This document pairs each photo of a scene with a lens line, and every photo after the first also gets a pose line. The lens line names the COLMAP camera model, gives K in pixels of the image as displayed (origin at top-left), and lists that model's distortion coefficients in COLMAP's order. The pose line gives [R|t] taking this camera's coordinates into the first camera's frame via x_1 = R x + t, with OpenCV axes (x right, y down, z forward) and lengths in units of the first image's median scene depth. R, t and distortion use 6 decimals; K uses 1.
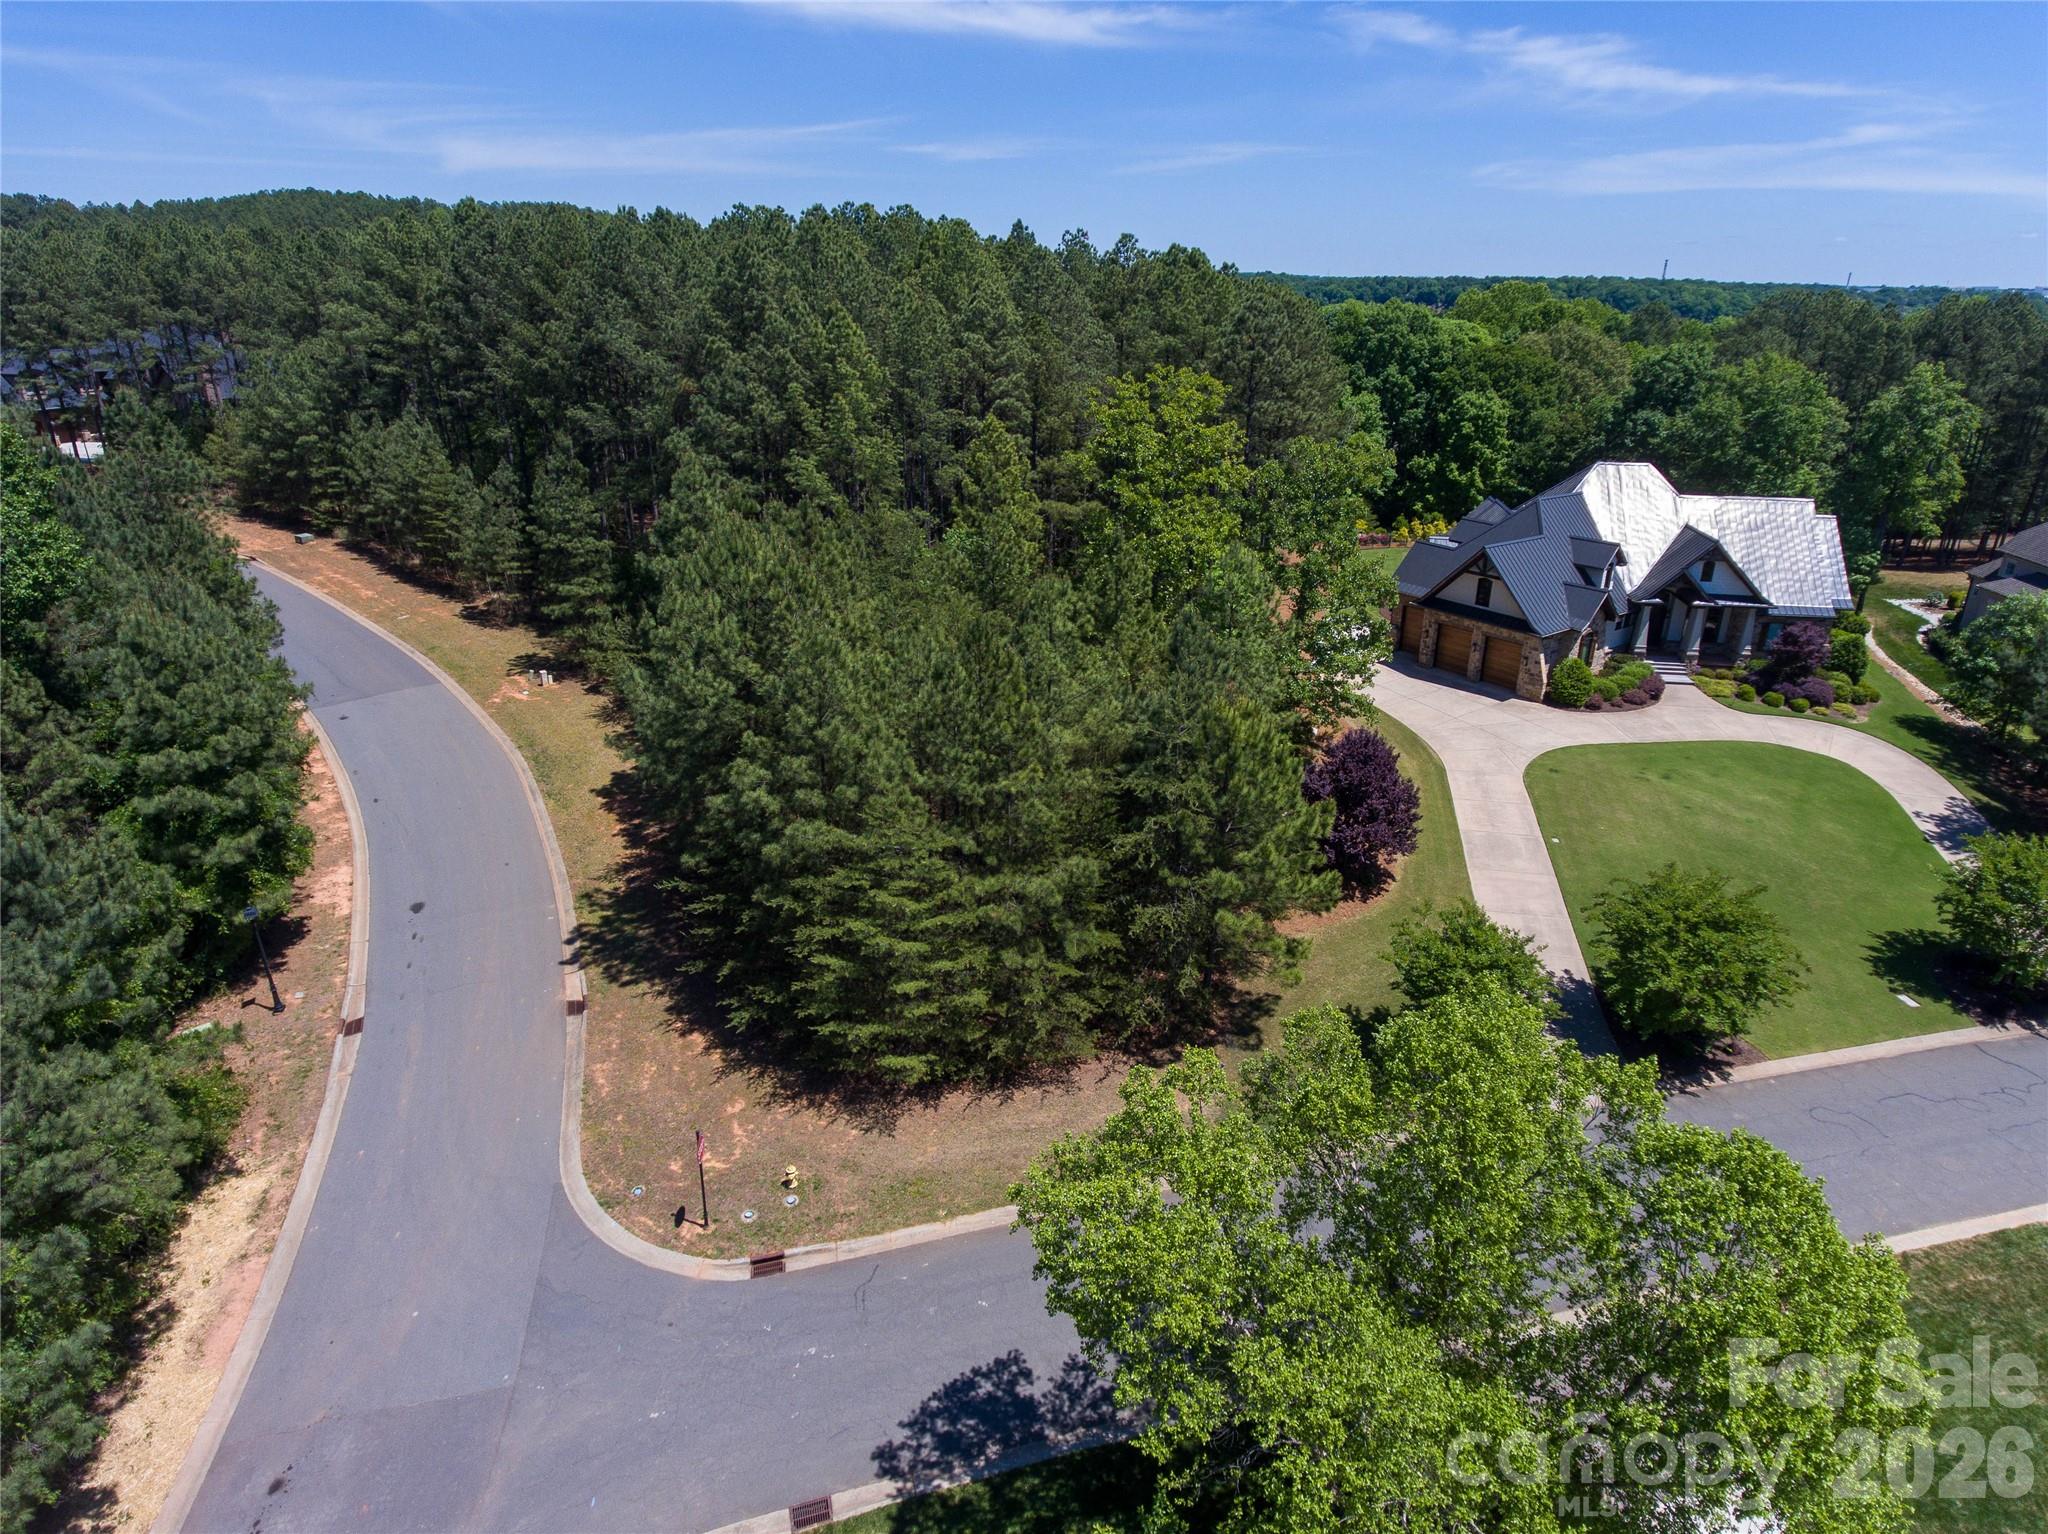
lens RADIAL K [[1192.3, 0, 1023.8], [0, 1192.3, 742.9], [0, 0, 1]] dist [-0.001668, 0.001368]
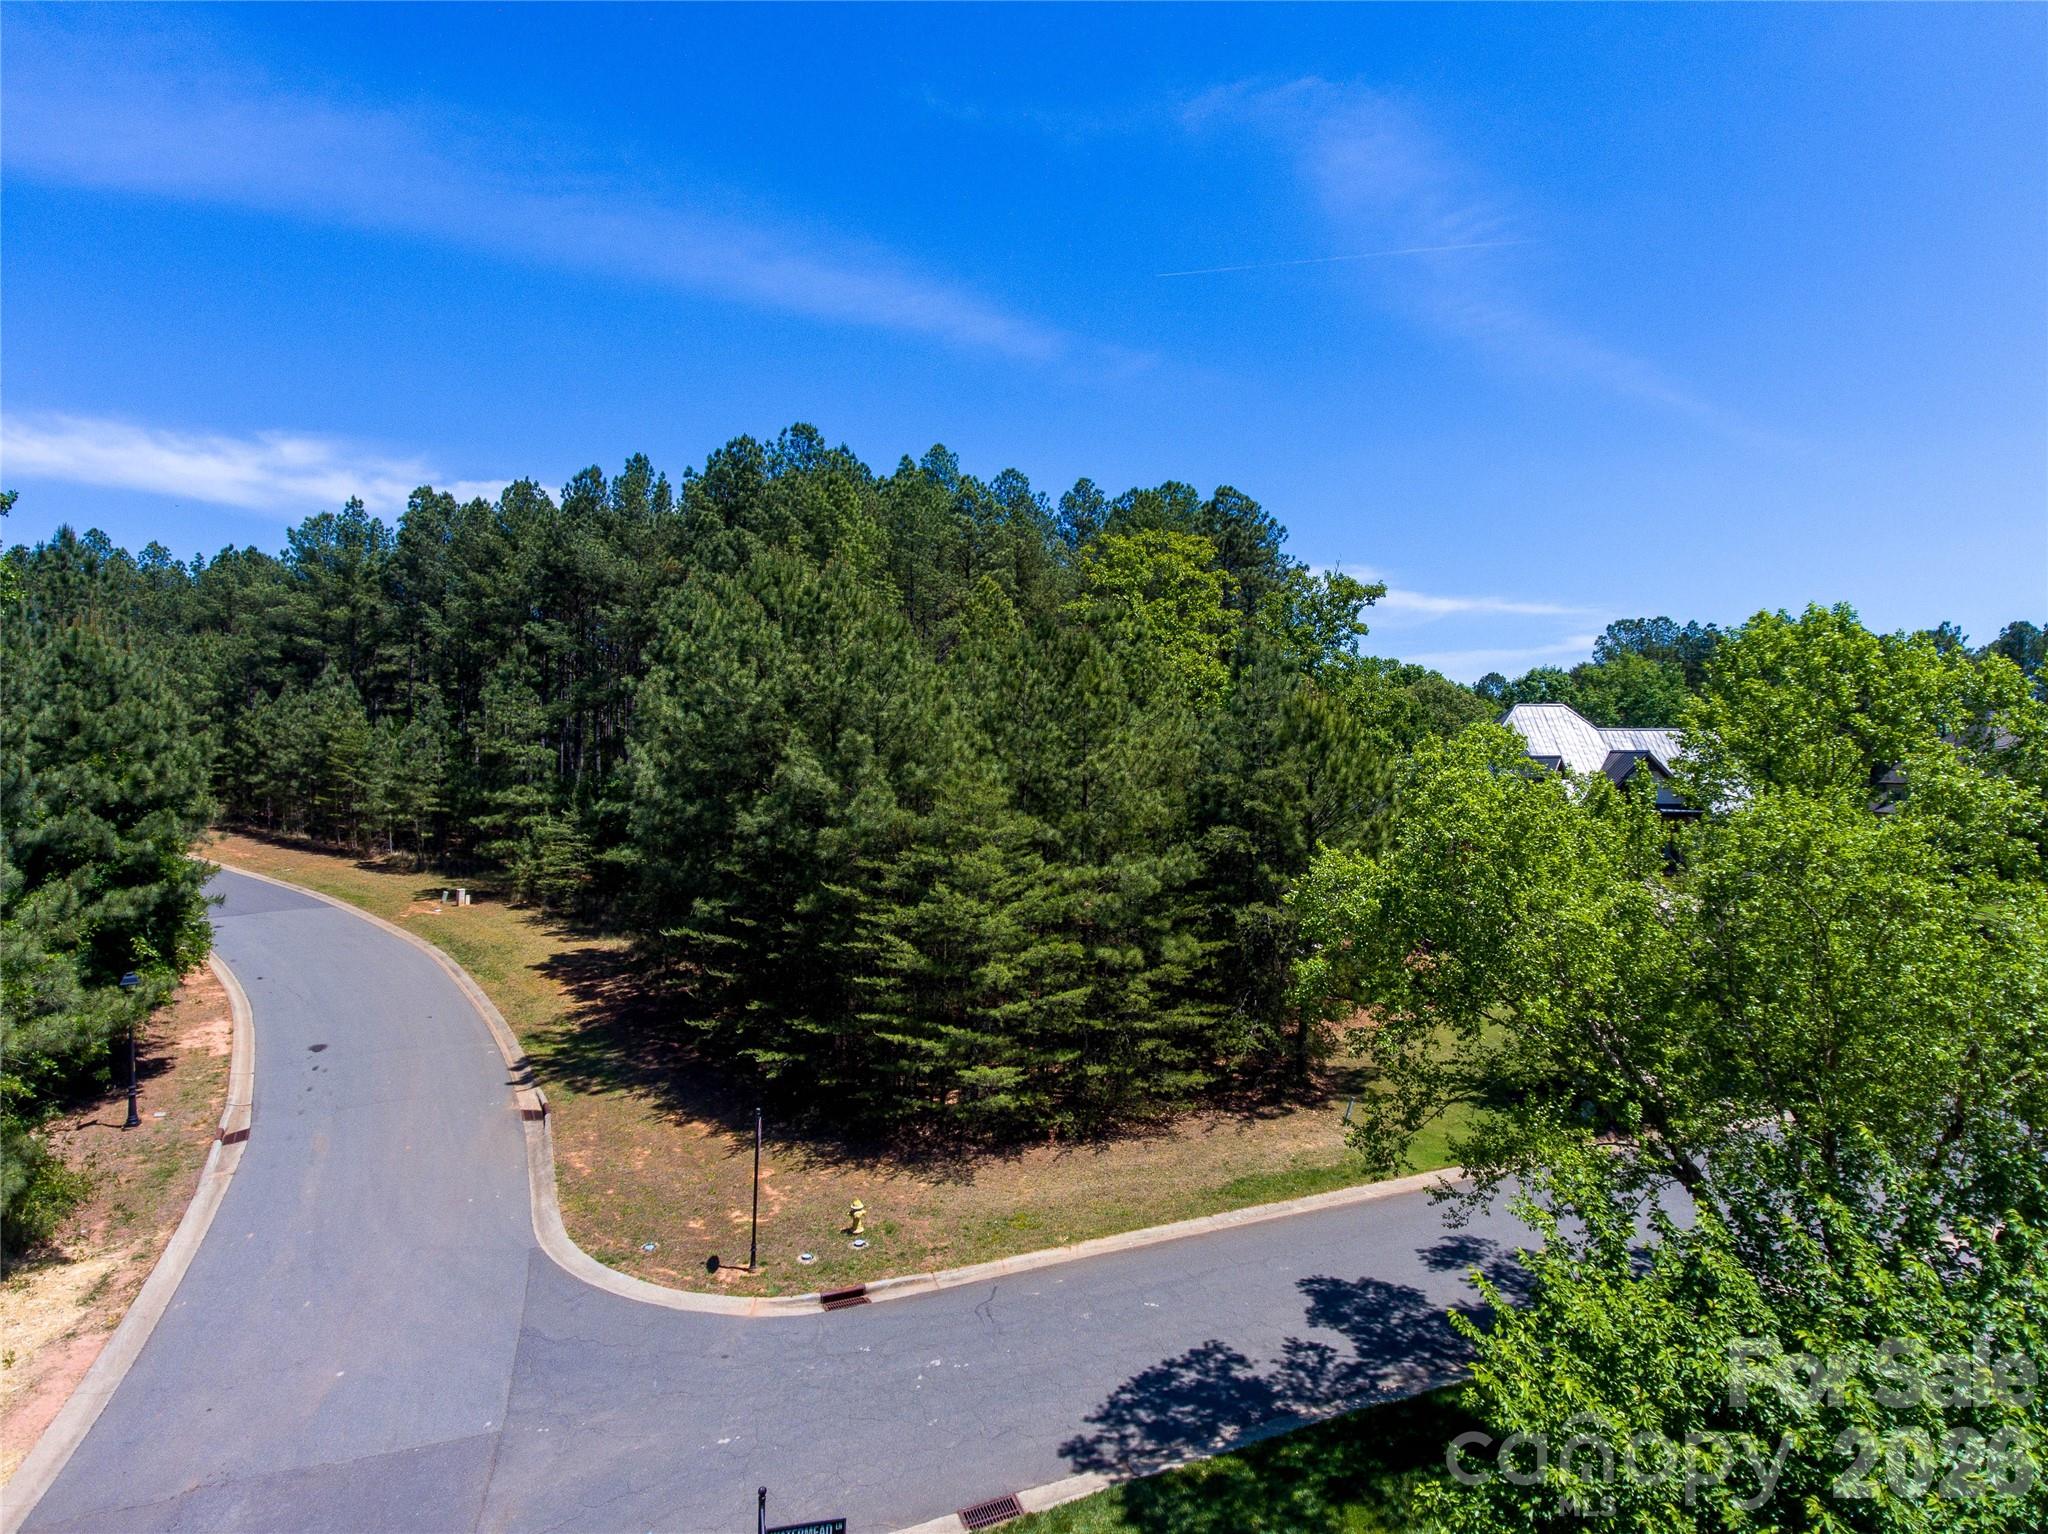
lens RADIAL K [[1192.3, 0, 1023.8], [0, 1192.3, 742.9], [0, 0, 1]] dist [-0.001668, 0.001368]
pose [[0.992343, 0.003807, 0.123456, -0.158014], [0.042724, 0.927242, -0.372017, 0.318333], [-0.115890, 0.374443, 0.919979, 0.142955]]
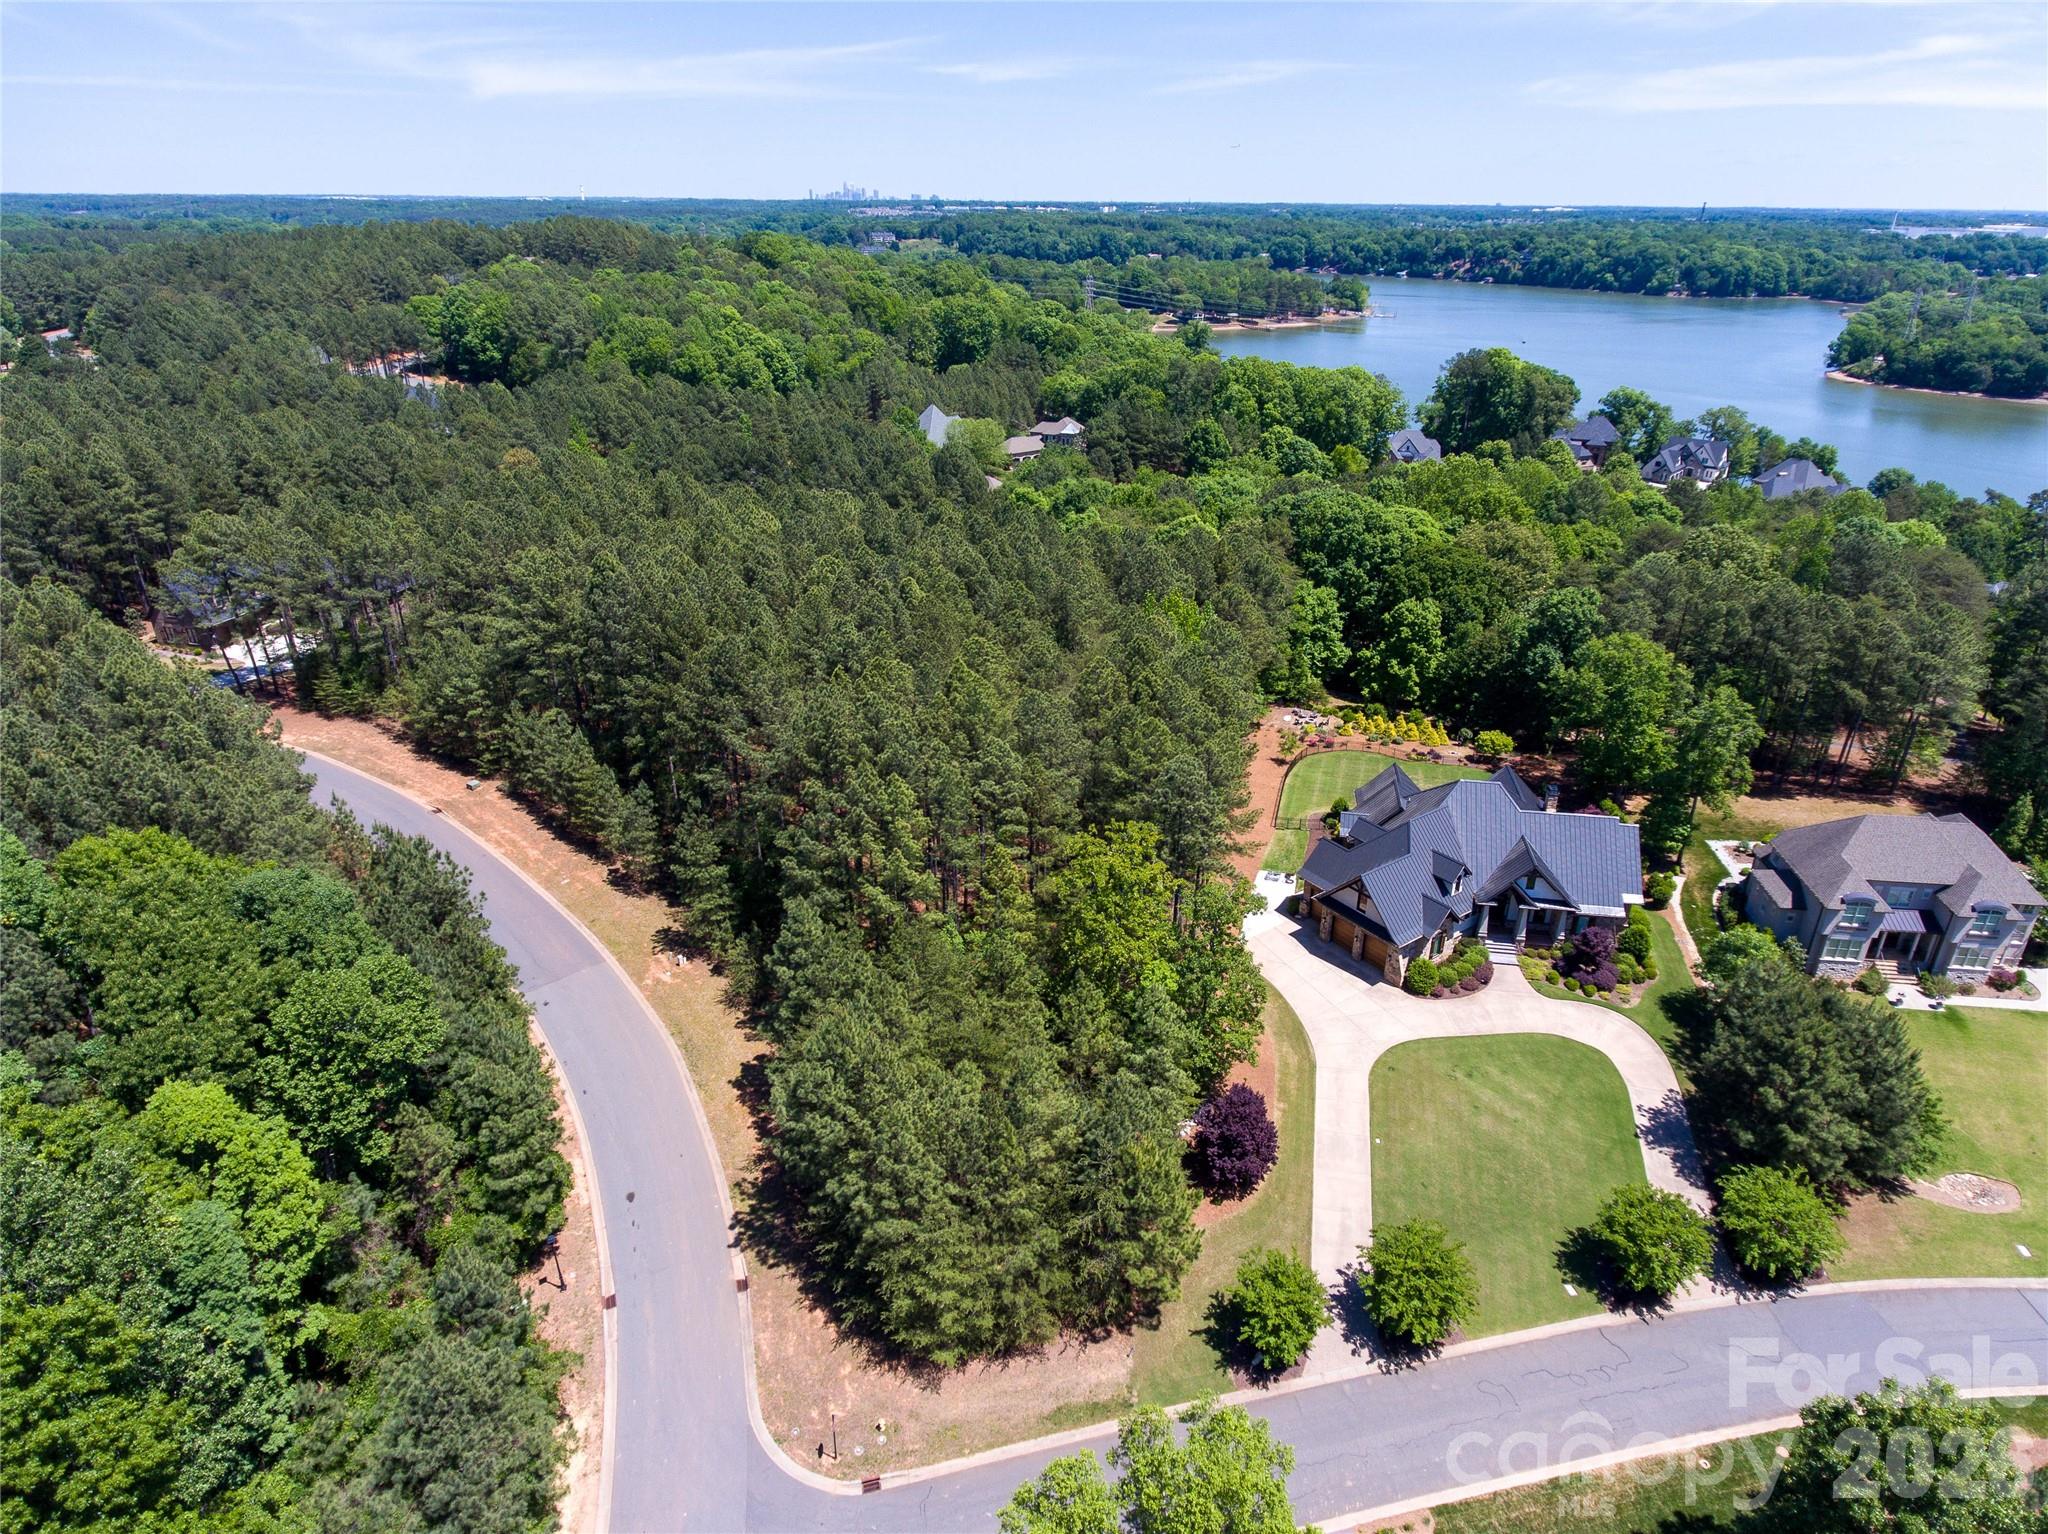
lens RADIAL K [[1171.1, 0, 1024.0], [0, 1171.1, 767.0], [0, 0, 1]] dist [0.002531, 0.002669]
pose [[0.999746, 0.000112, -0.022539, 0.046585], [0.001372, 0.997828, 0.065852, -0.618947], [0.022497, -0.065866, 0.997575, -0.567590]]
